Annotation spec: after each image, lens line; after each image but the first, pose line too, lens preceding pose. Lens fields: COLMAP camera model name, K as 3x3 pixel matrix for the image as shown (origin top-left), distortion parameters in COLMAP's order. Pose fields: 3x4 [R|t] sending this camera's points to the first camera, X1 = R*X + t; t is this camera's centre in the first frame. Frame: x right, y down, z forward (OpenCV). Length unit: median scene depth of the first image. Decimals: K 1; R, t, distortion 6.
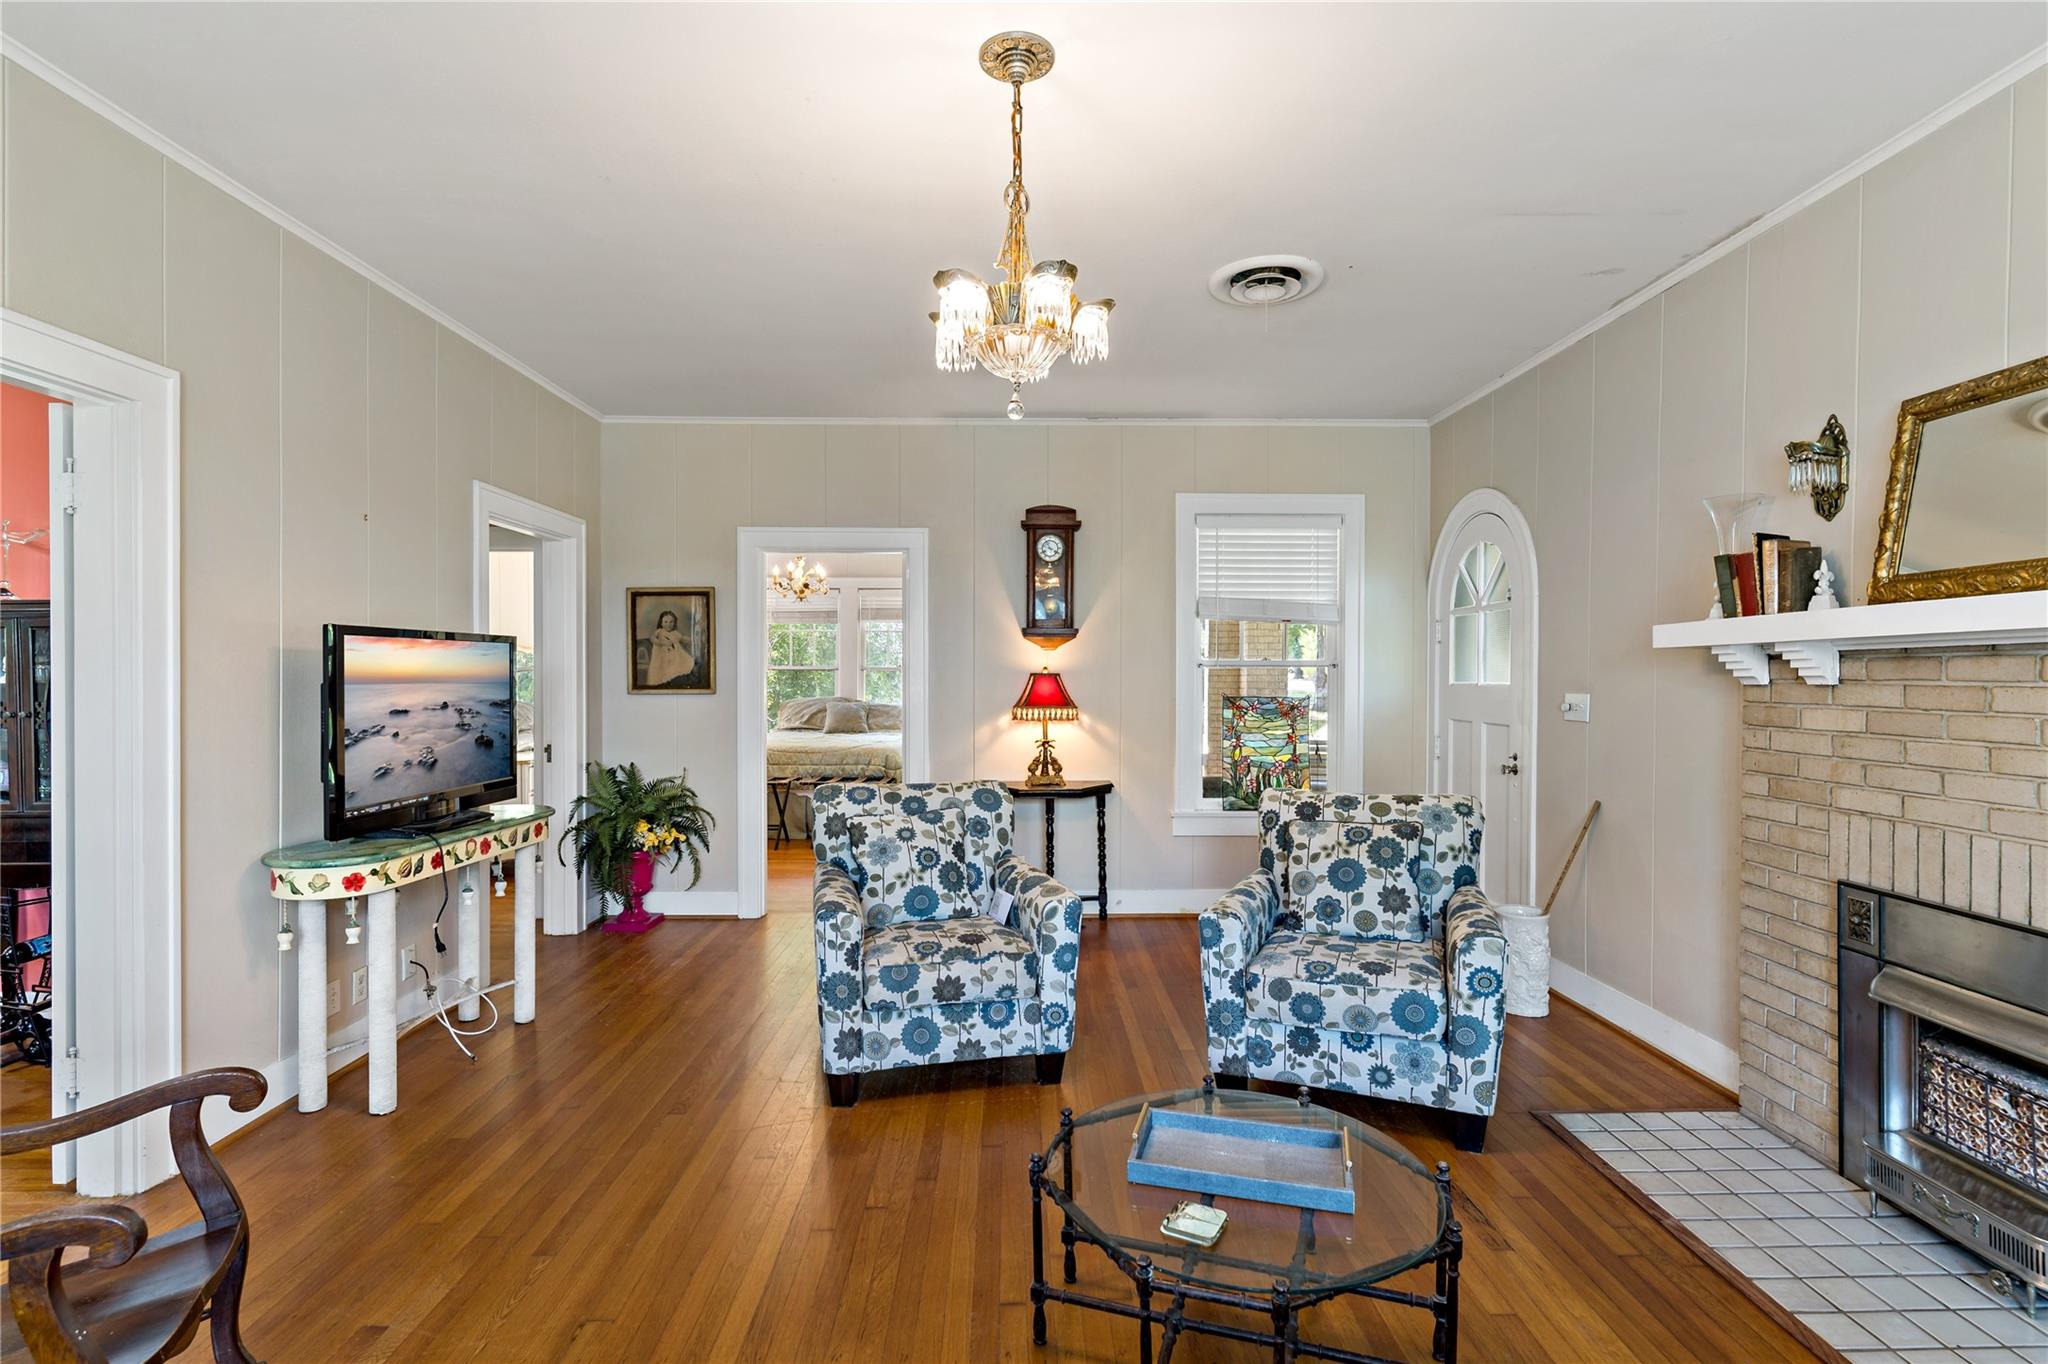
lens RADIAL K [[984.1, 0, 1013.9], [0, 984.1, 699.8], [0, 0, 1]] dist [-0.002371, 0.000342]
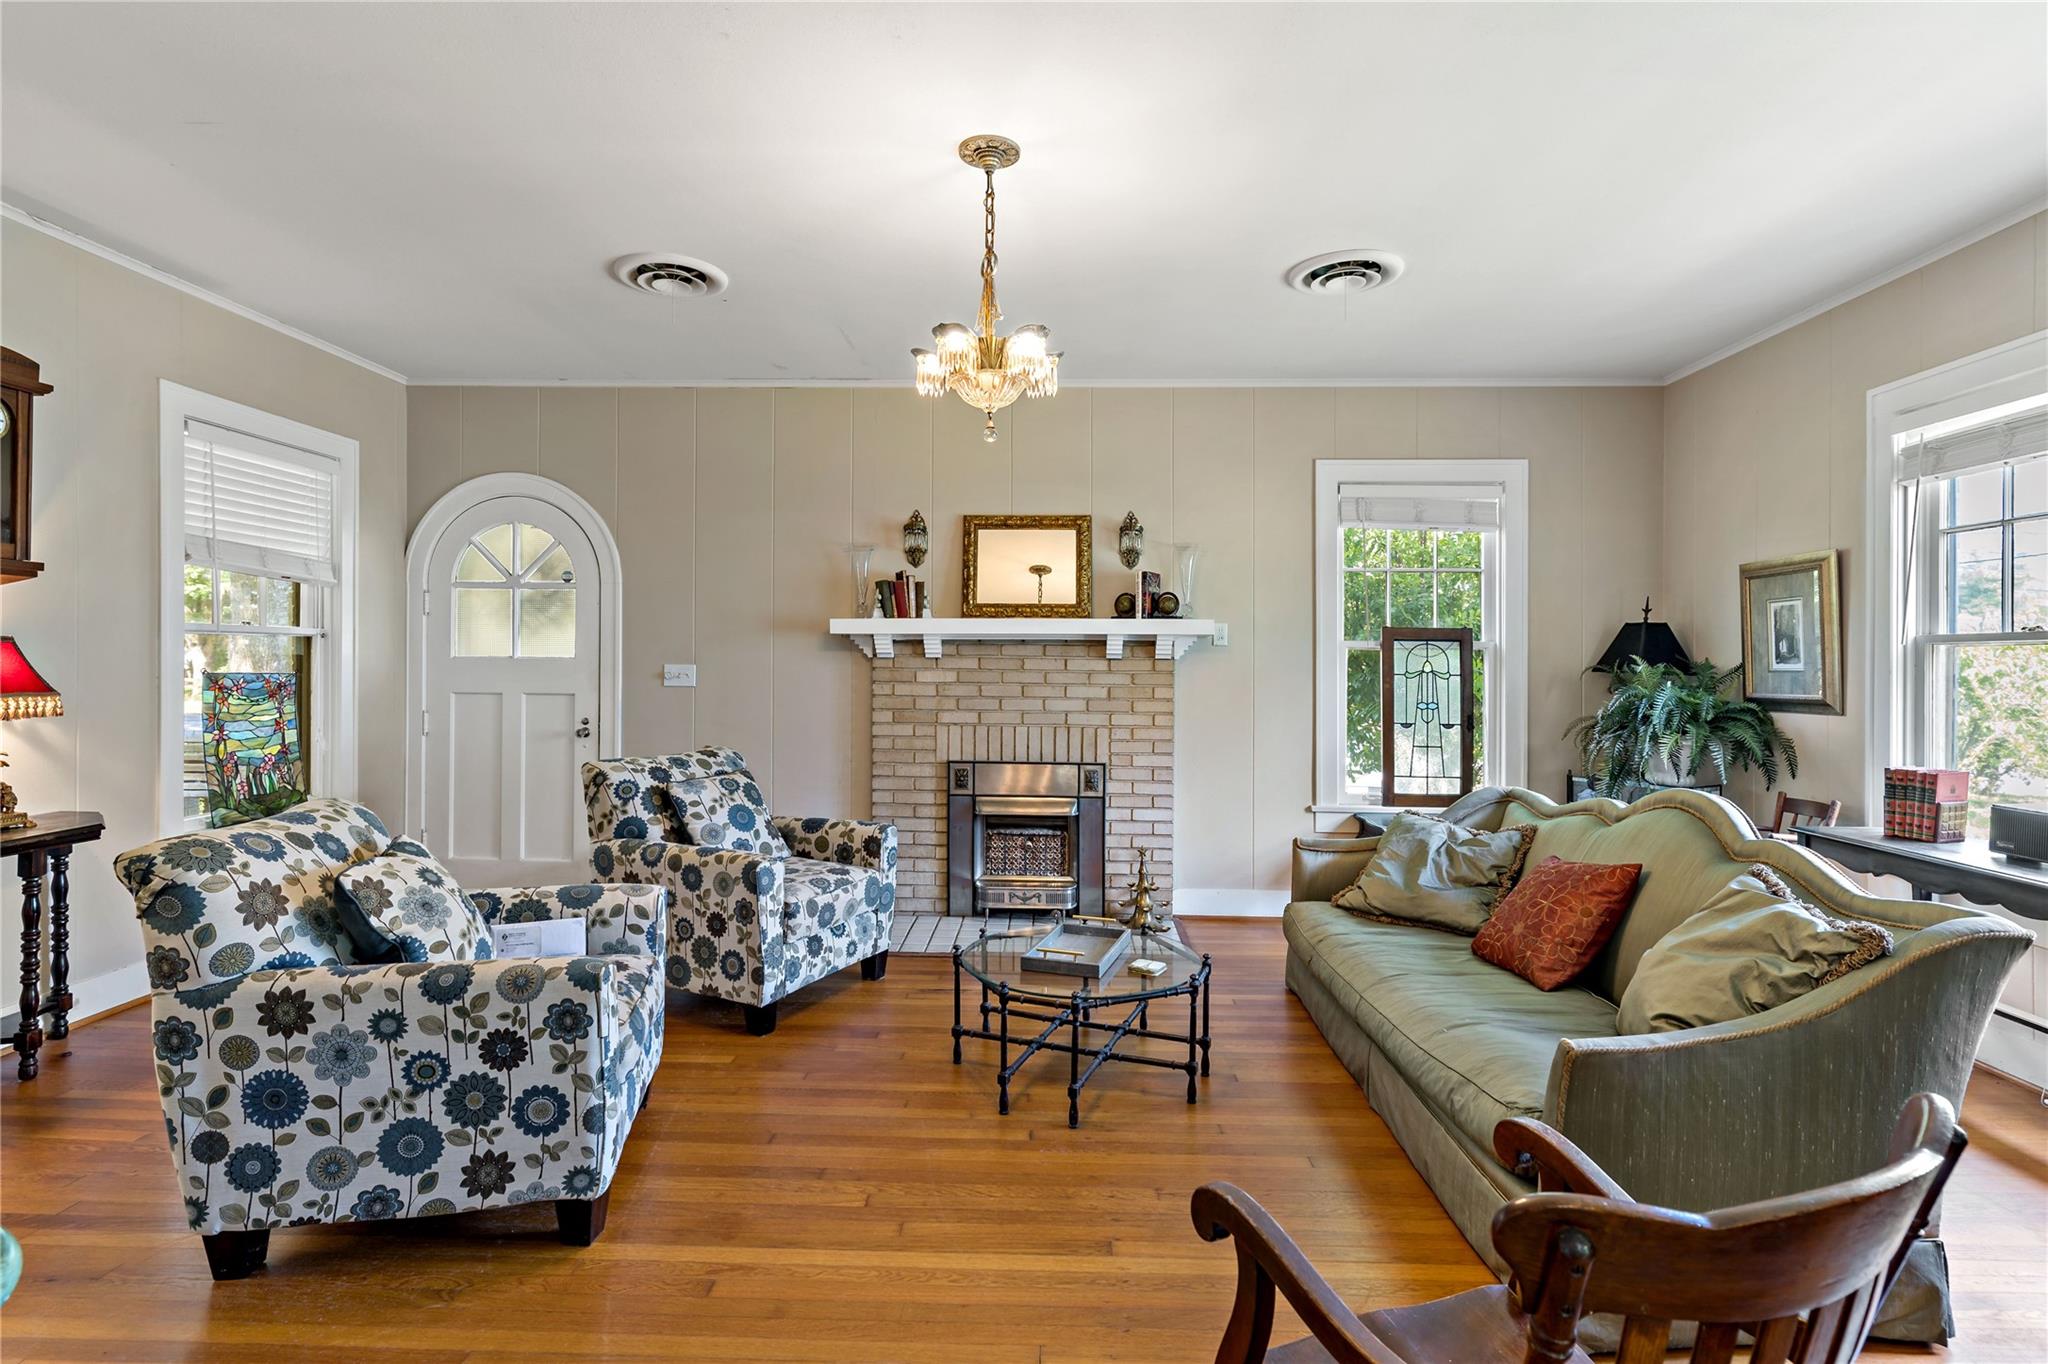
lens RADIAL K [[984.1, 0, 1038.1], [0, 984.1, 678.0], [0, 0, 1]] dist [-0.002371, 0.000342]
pose [[0.028713, -0.020727, 0.999373, -0.982086], [0.014669, 0.999686, 0.020312, -0.011252], [-0.999480, 0.014076, 0.029008, 0.718387]]
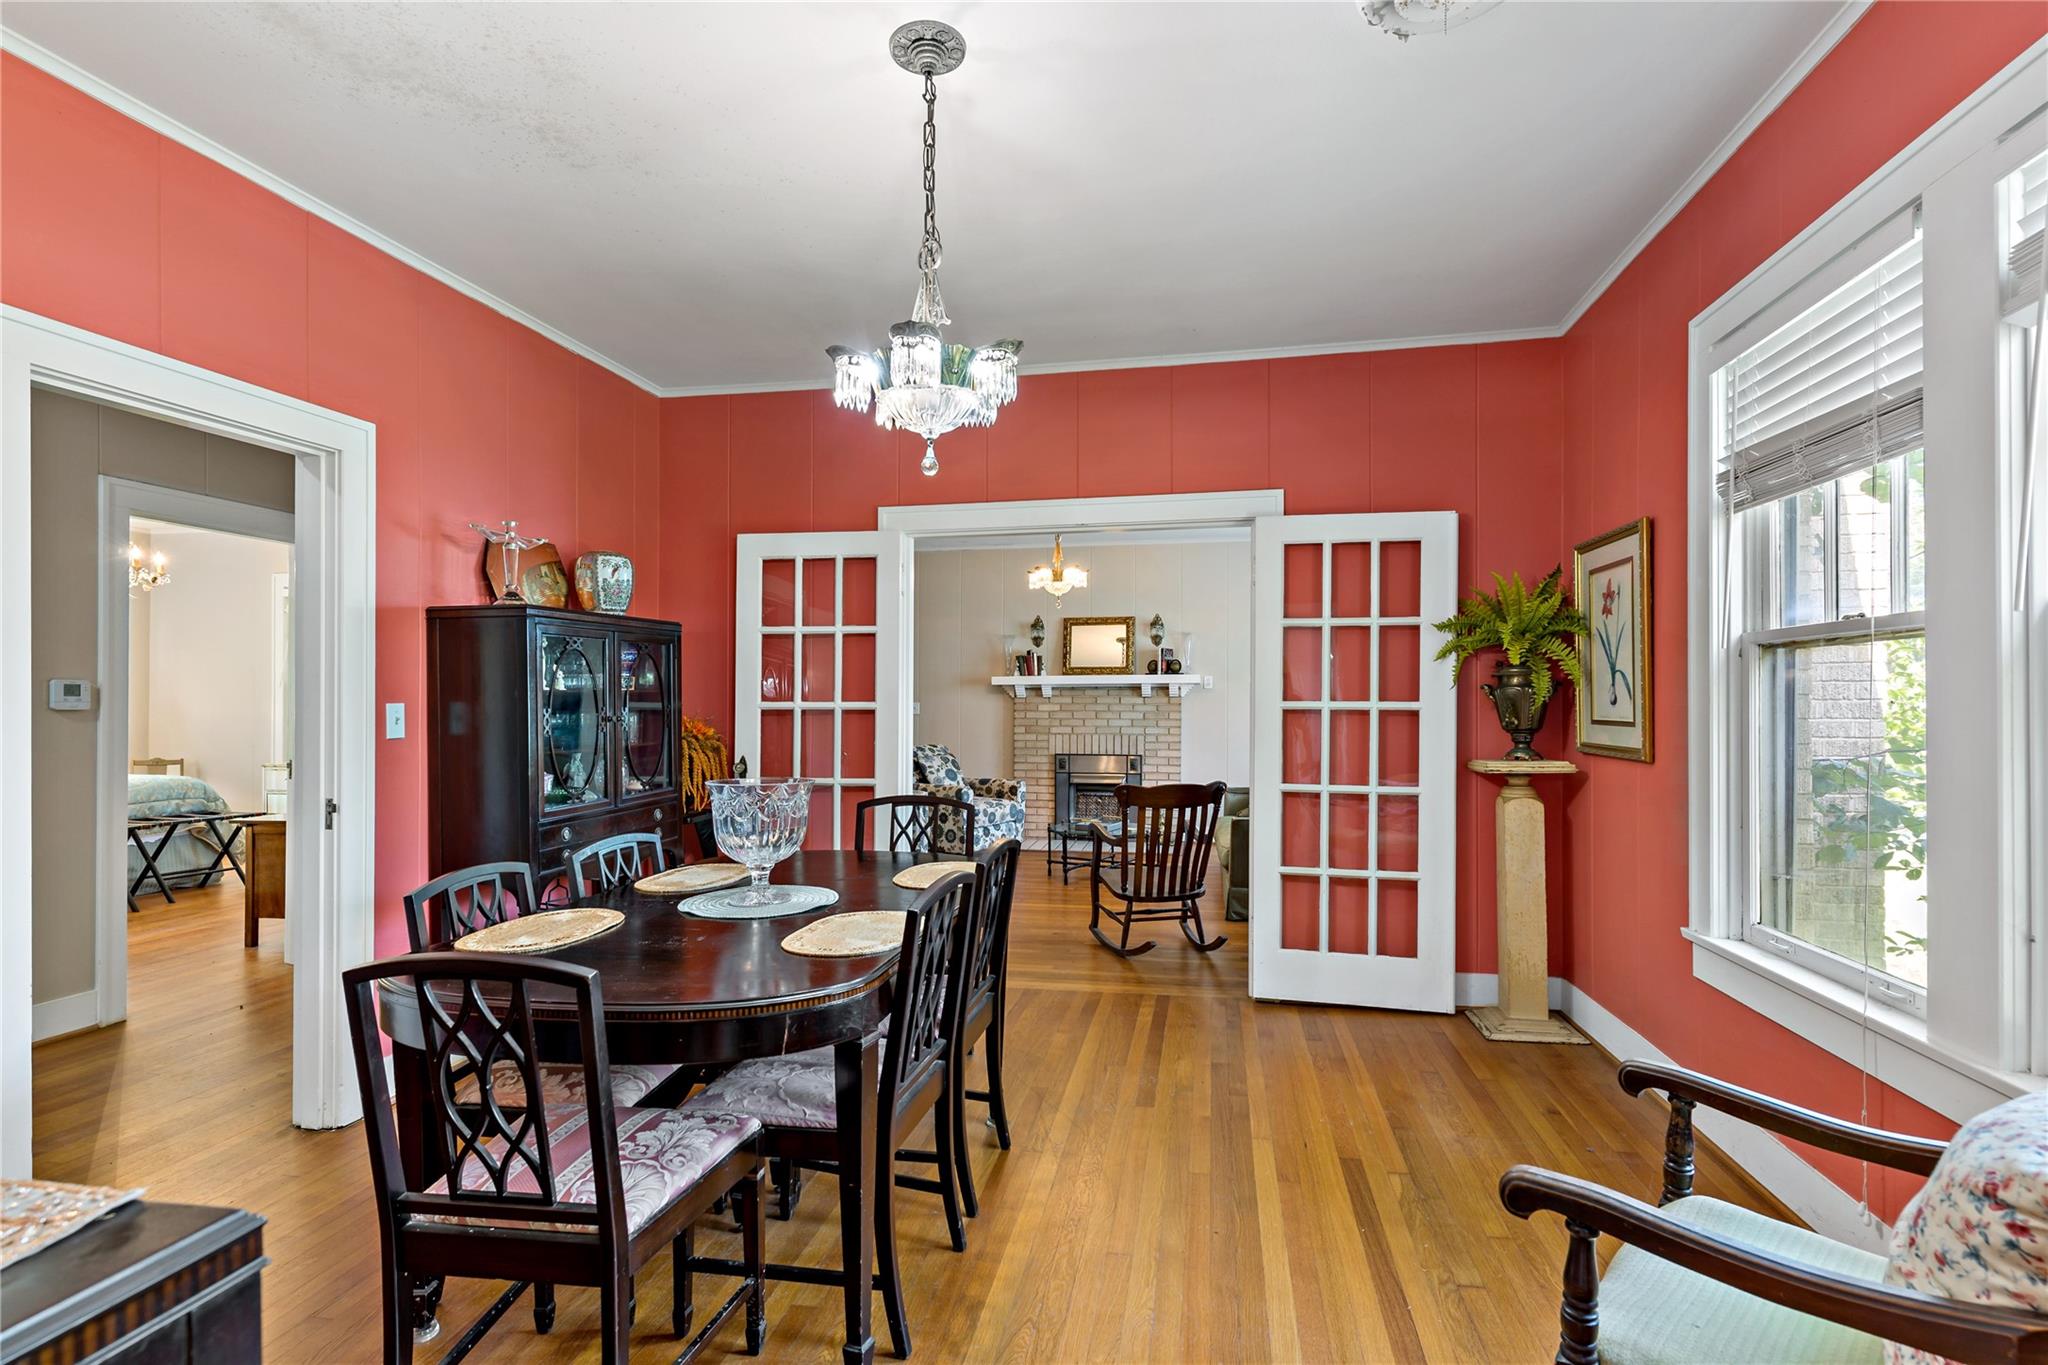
lens RADIAL K [[984.1, 0, 1021.3], [0, 984.1, 702.4], [0, 0, 1]] dist [-0.002371, 0.000342]
pose [[0.195472, -0.002704, 0.980705, -2.396873], [0.022145, 0.999753, -0.001658, 0.006289], [-0.980459, 0.022042, 0.195484, 0.410277]]
